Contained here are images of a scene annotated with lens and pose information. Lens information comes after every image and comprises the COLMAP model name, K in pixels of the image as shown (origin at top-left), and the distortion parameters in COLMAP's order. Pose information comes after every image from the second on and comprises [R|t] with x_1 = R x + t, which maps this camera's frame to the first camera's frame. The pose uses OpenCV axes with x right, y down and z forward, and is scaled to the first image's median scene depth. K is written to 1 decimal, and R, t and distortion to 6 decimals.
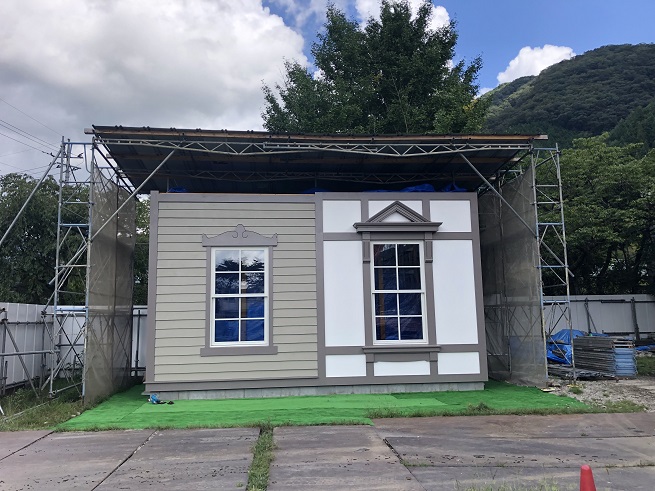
lens RADIAL K [[537.3, 0, 329.7], [0, 537.3, 243.3], [0, 0, 1]] dist [0.019201, -0.052166]
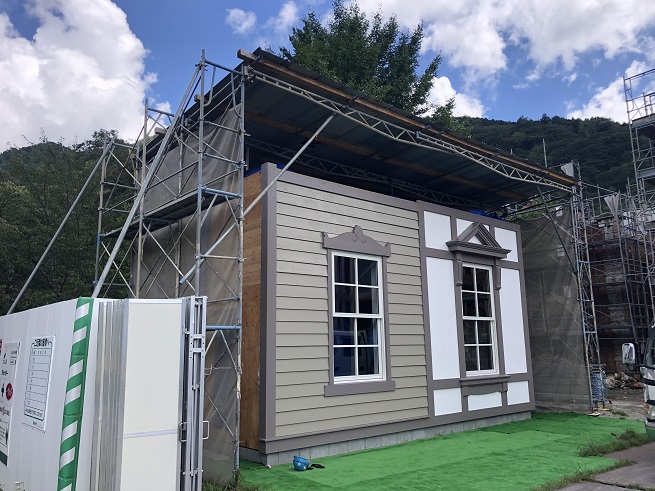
lens RADIAL K [[537.3, 0, 322.4], [0, 537.3, 243.9], [0, 0, 1]] dist [0.019201, -0.052166]
pose [[0.827546, 0.112055, 0.550101, -0.644244], [-0.078699, 0.993357, -0.083954, 0.062304], [-0.555855, 0.026183, 0.830867, 0.374635]]
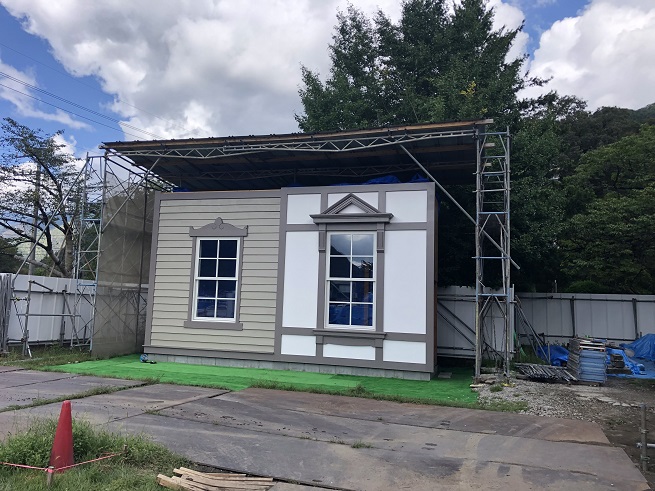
lens RADIAL K [[537.3, 0, 331.2], [0, 537.3, 245.3], [0, 0, 1]] dist [0.019201, -0.052166]
pose [[0.925002, 0.006431, -0.379908, 0.503140], [0.001054, 0.999810, 0.019489, 0.002191], [0.379961, -0.018427, 0.924819, 0.013365]]
